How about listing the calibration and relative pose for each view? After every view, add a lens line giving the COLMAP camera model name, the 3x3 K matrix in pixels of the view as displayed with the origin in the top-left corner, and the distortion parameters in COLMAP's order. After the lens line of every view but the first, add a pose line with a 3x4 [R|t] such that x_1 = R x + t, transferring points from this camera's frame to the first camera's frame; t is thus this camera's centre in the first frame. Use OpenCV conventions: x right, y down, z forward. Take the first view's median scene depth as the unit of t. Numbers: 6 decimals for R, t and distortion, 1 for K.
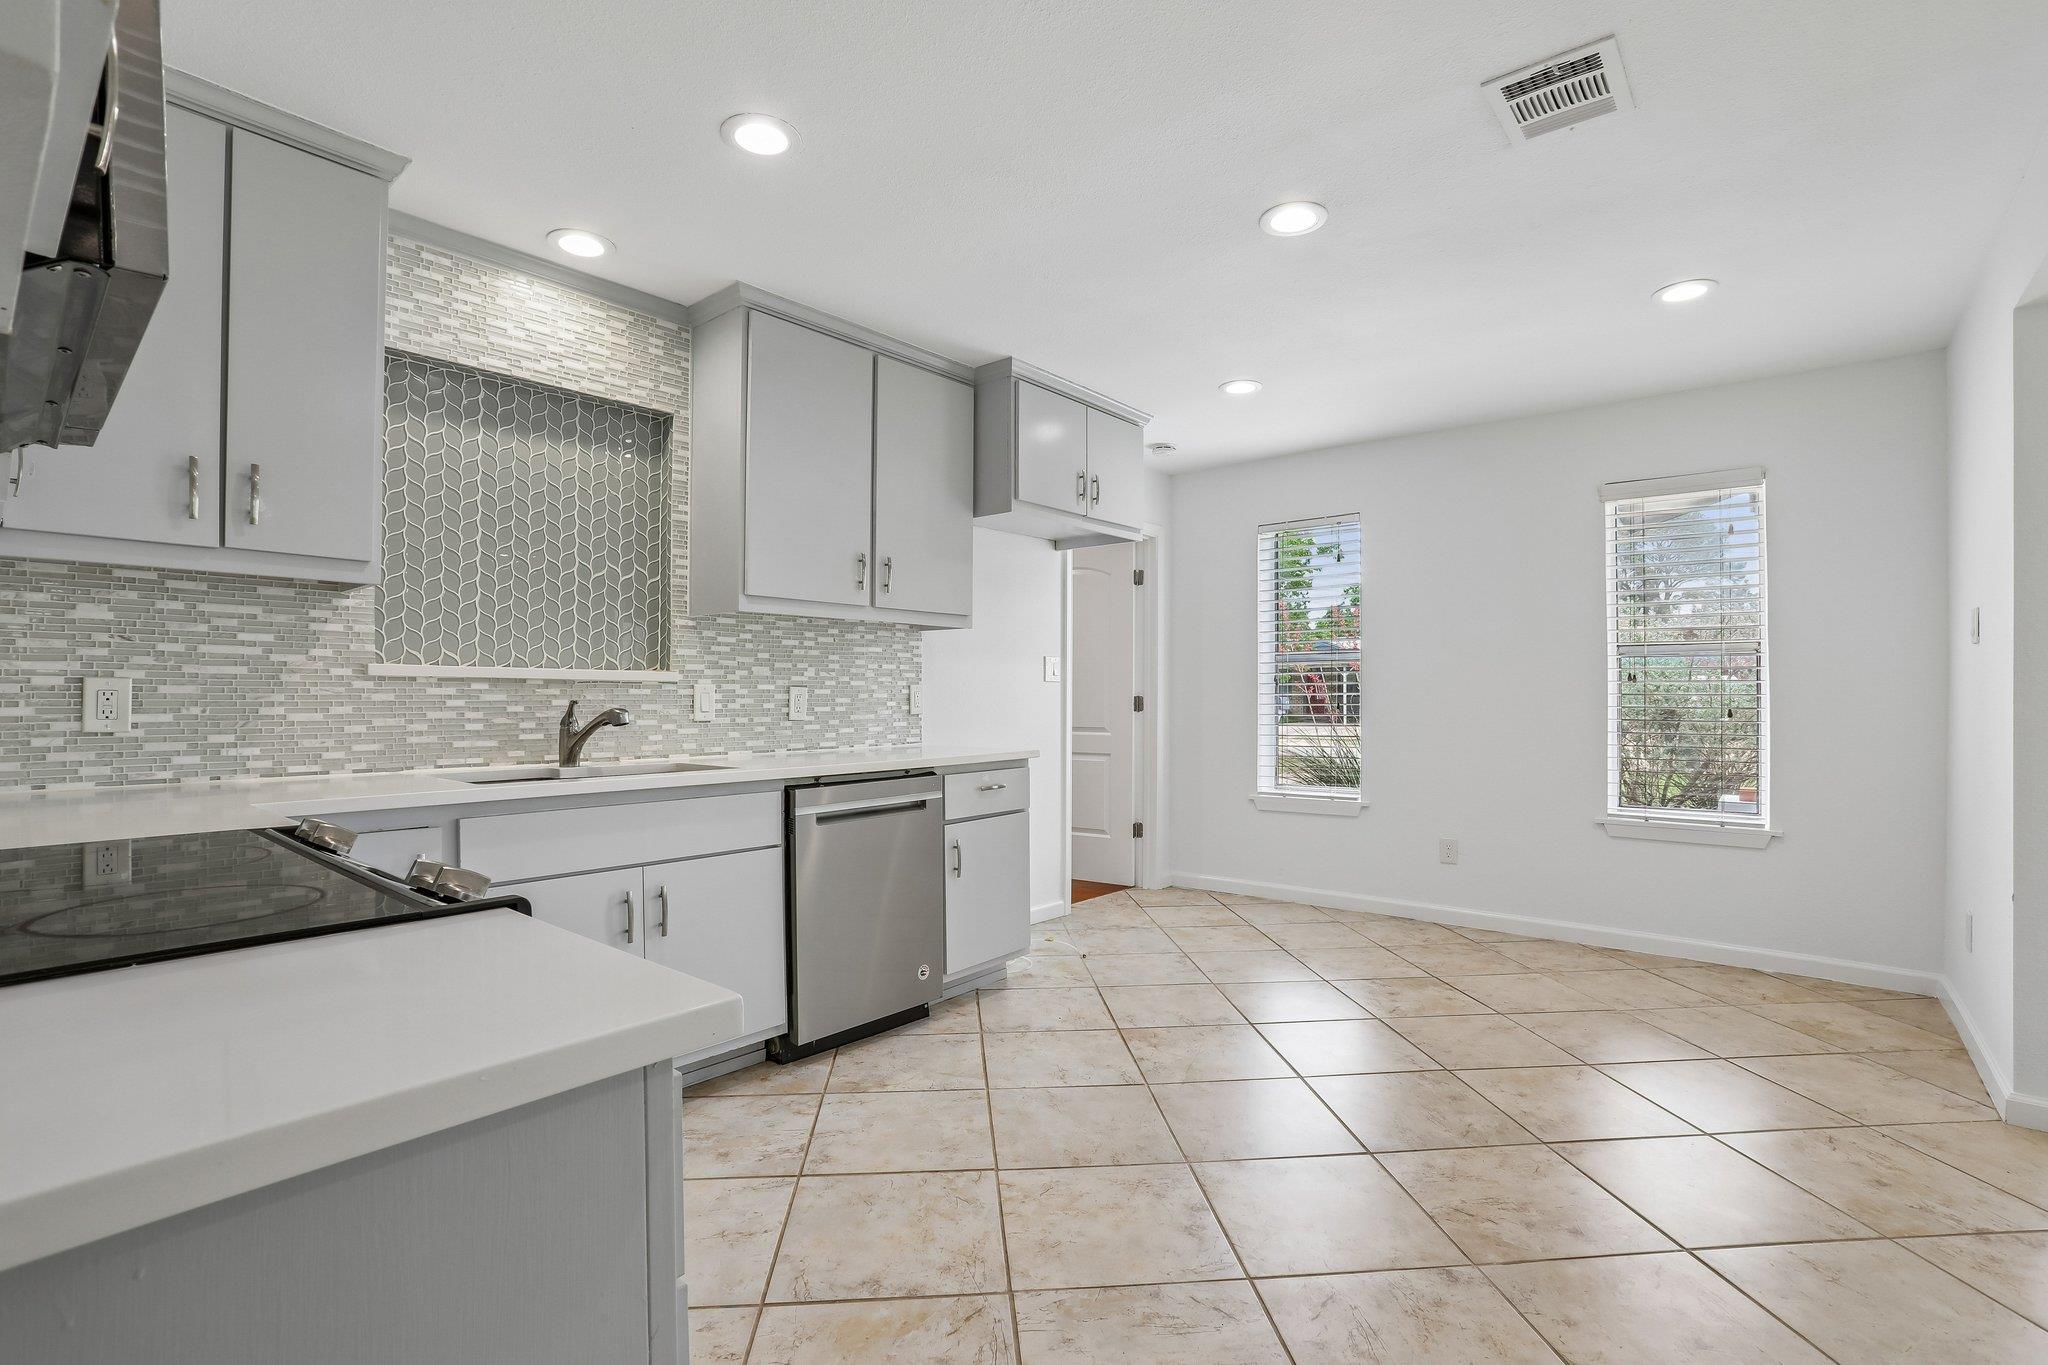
lens RADIAL K [[945.8, 0, 1030.7], [0, 945.8, 676.6], [0, 0, 1]] dist [-0.026949, 0.008594]
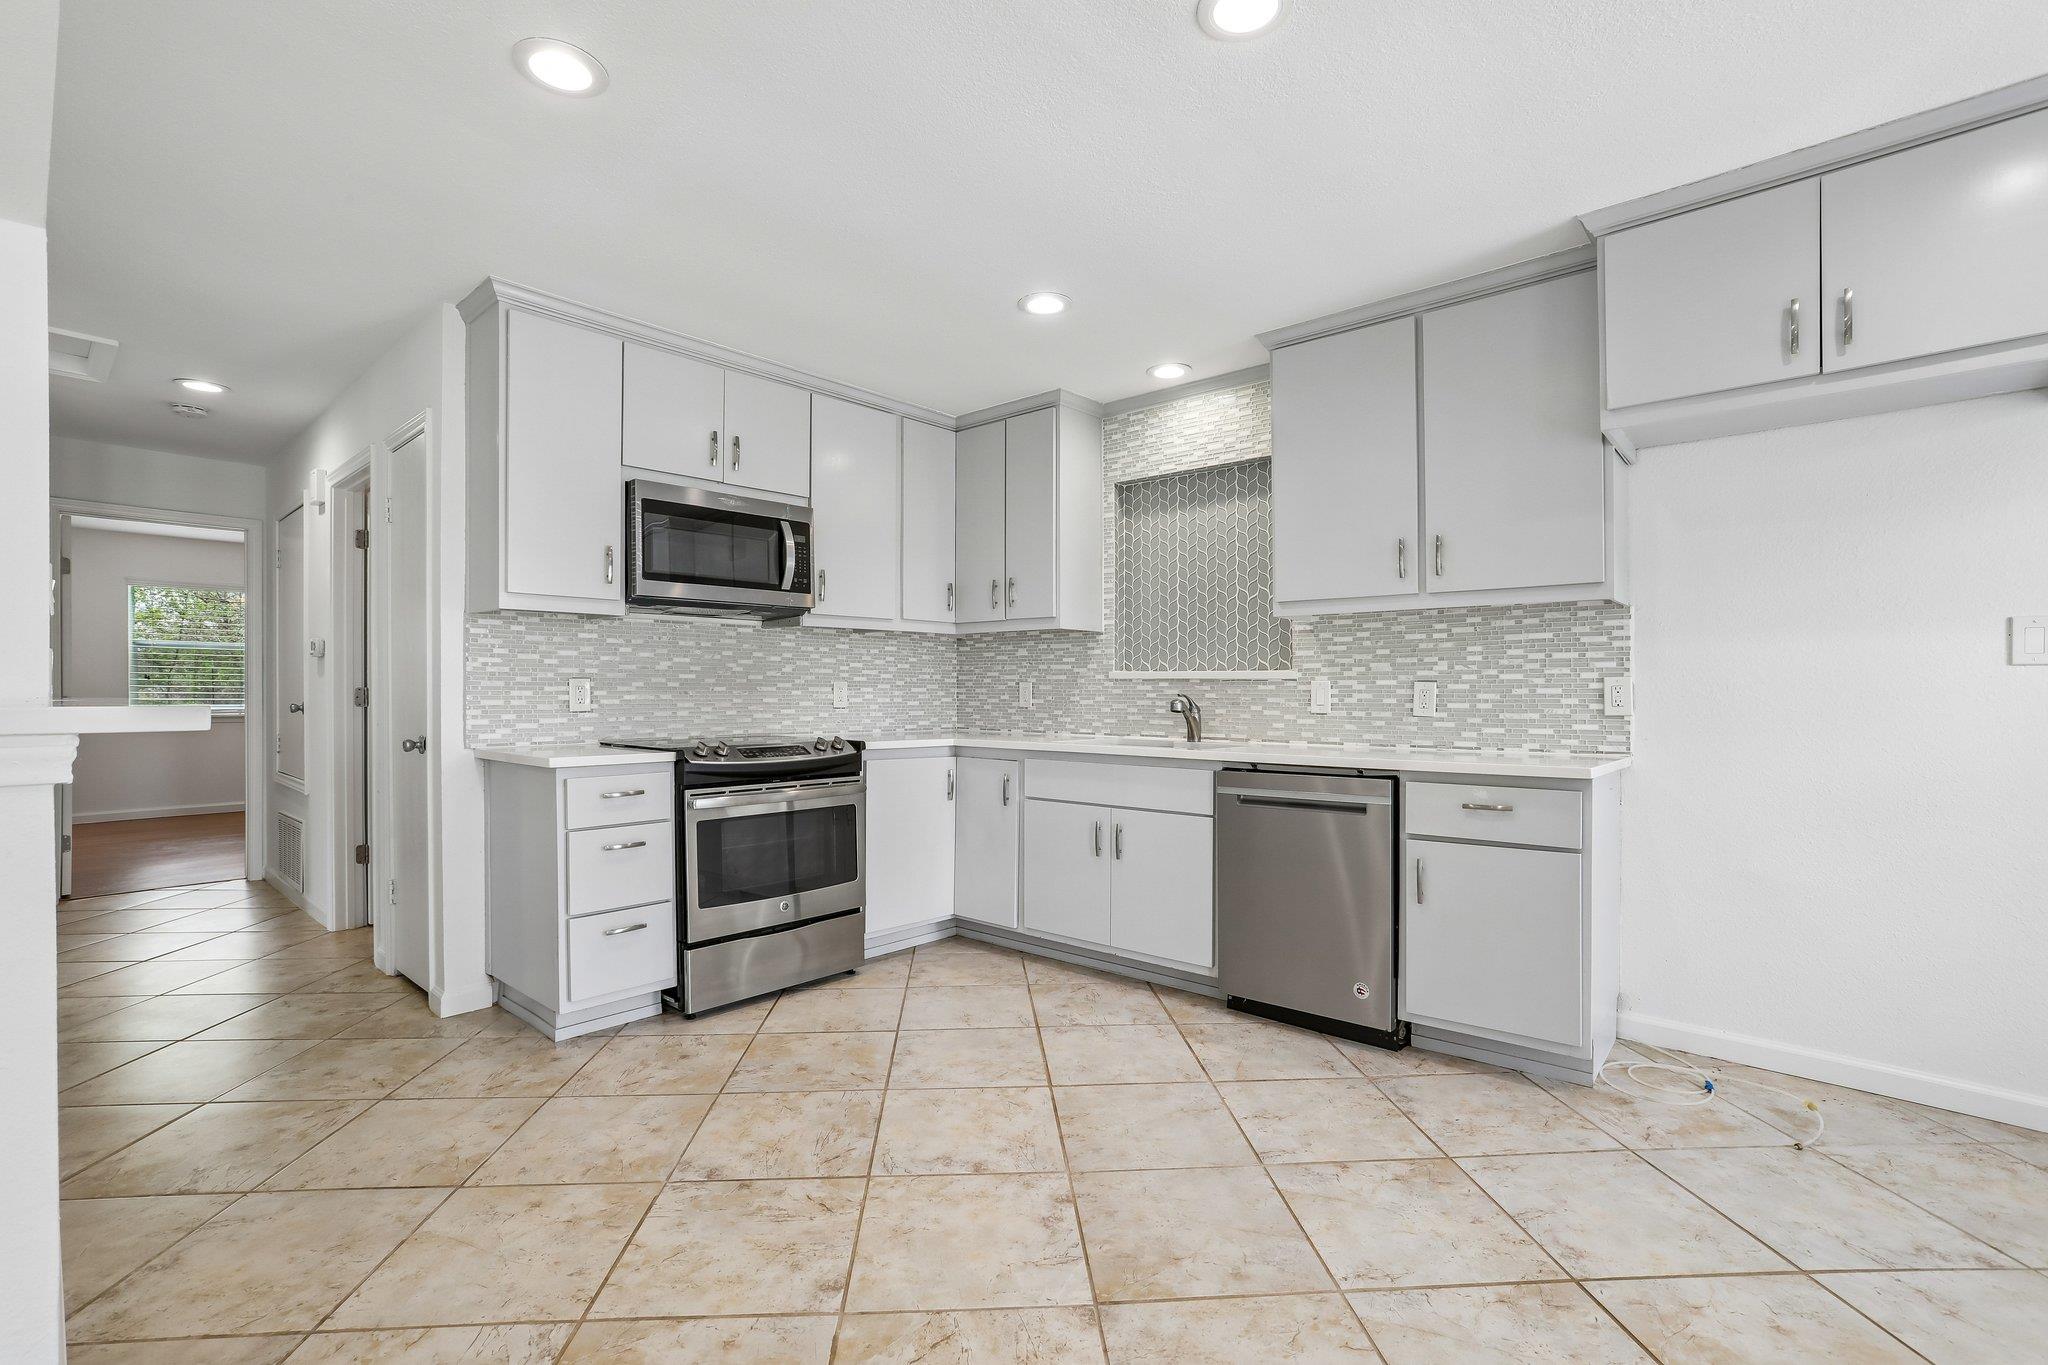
lens RADIAL K [[945.8, 0, 1022.5], [0, 945.8, 677.7], [0, 0, 1]] dist [-0.026949, 0.008594]
pose [[-0.030459, -0.007029, -0.999511, 0.909808], [0.022540, 0.999716, -0.007717, 0.005960], [0.999282, -0.022764, -0.030292, 0.781801]]
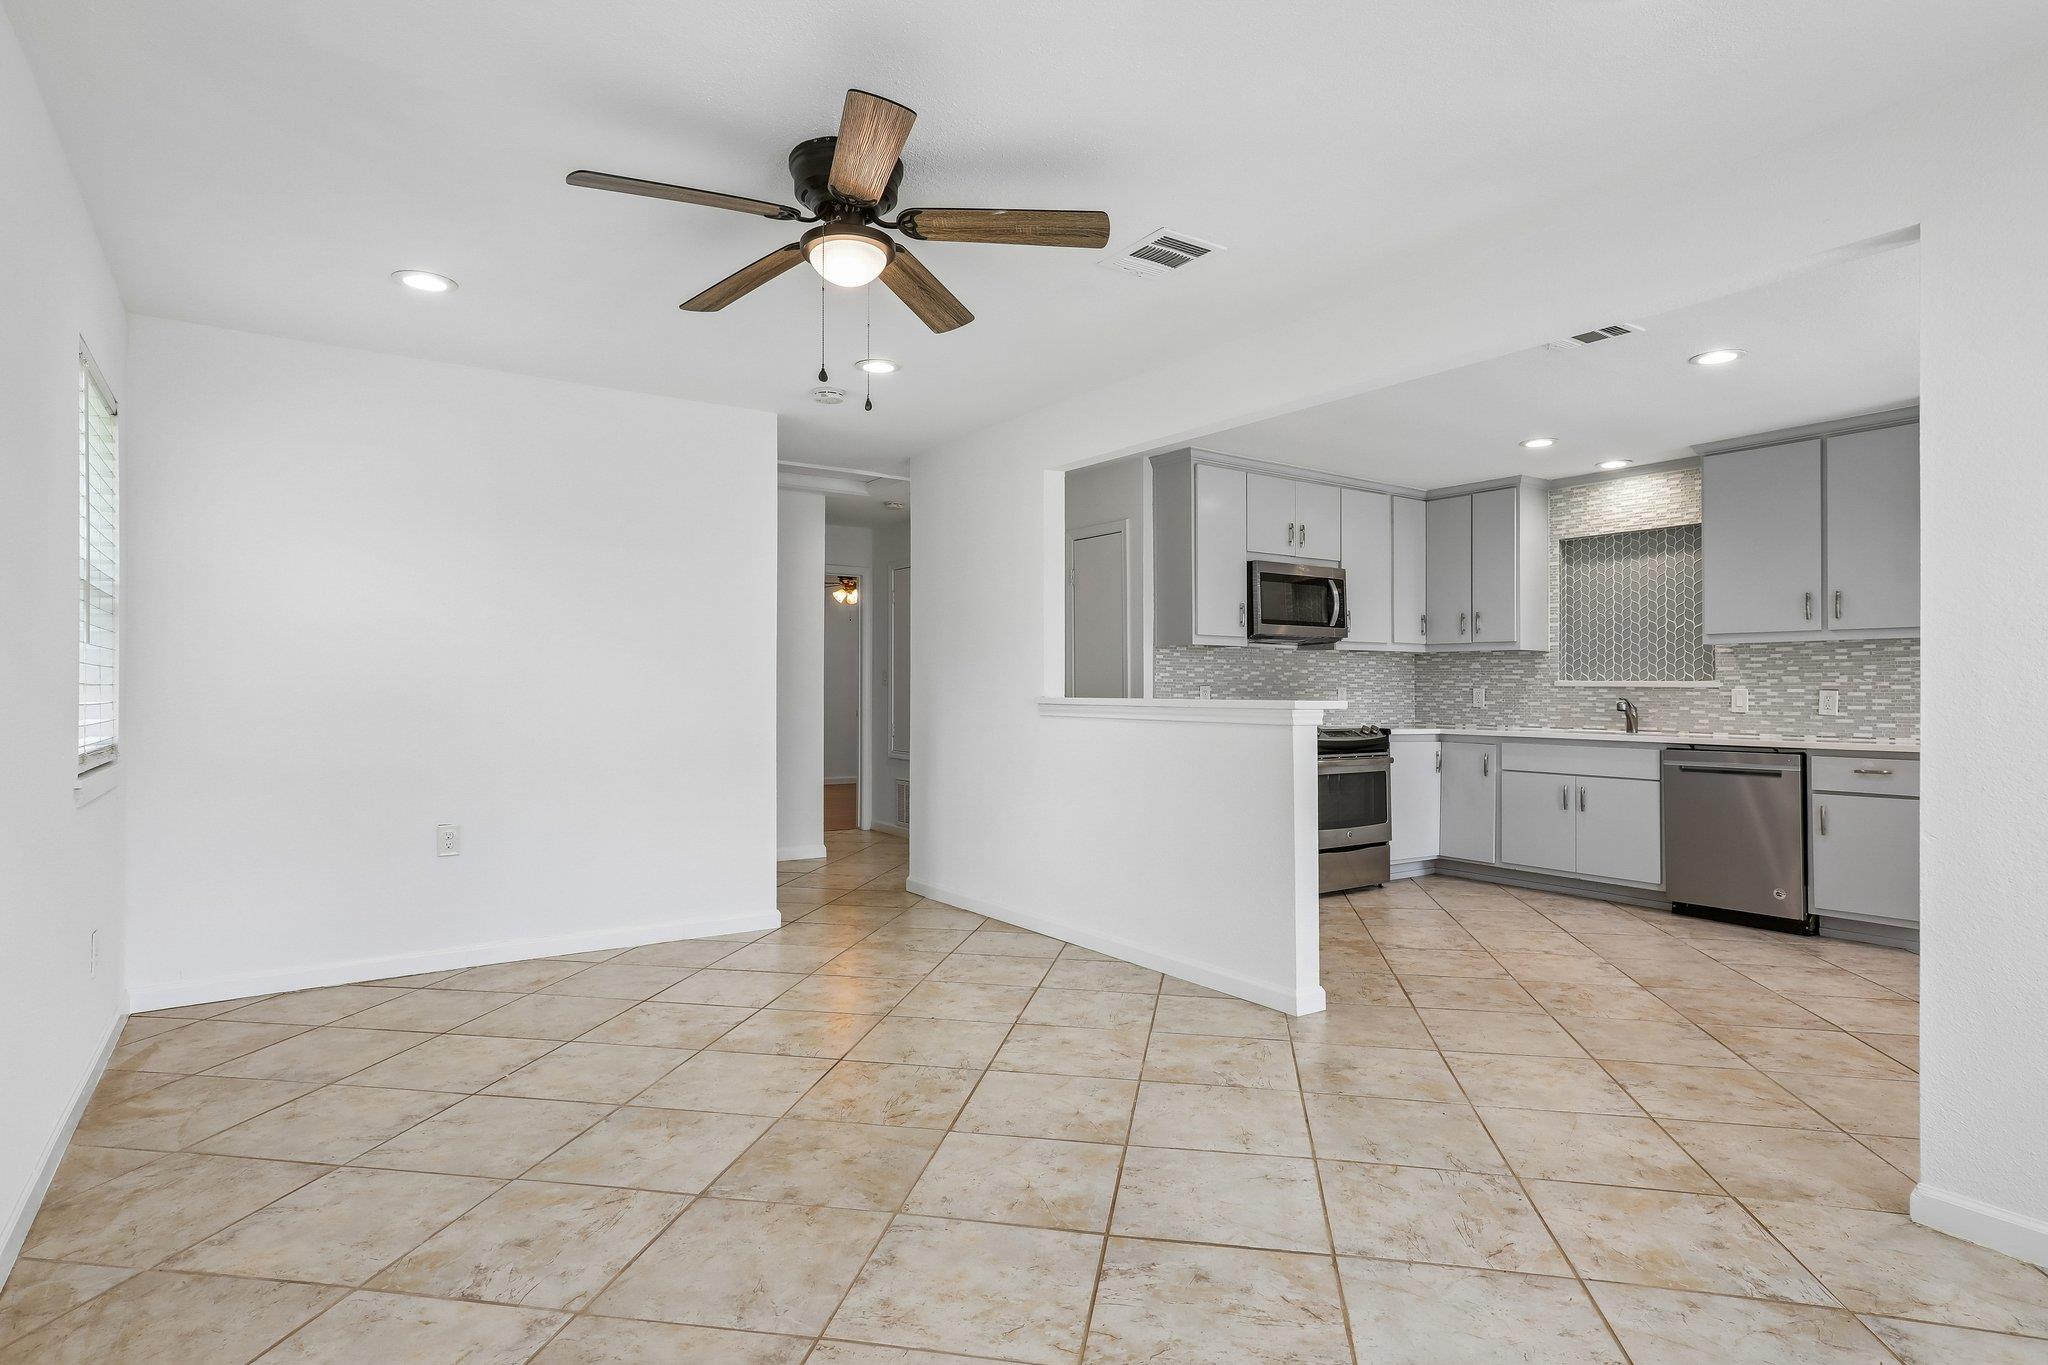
lens RADIAL K [[1108.8, 0, 1058.5], [0, 1108.8, 672.1], [0, 0, 1]] dist [0.053321, 0.005770]
pose [[-0.233012, -0.012386, -0.972395, 1.982793], [0.019001, 0.999670, -0.017287, -0.010080], [0.972288, -0.022504, -0.232700, 0.397592]]
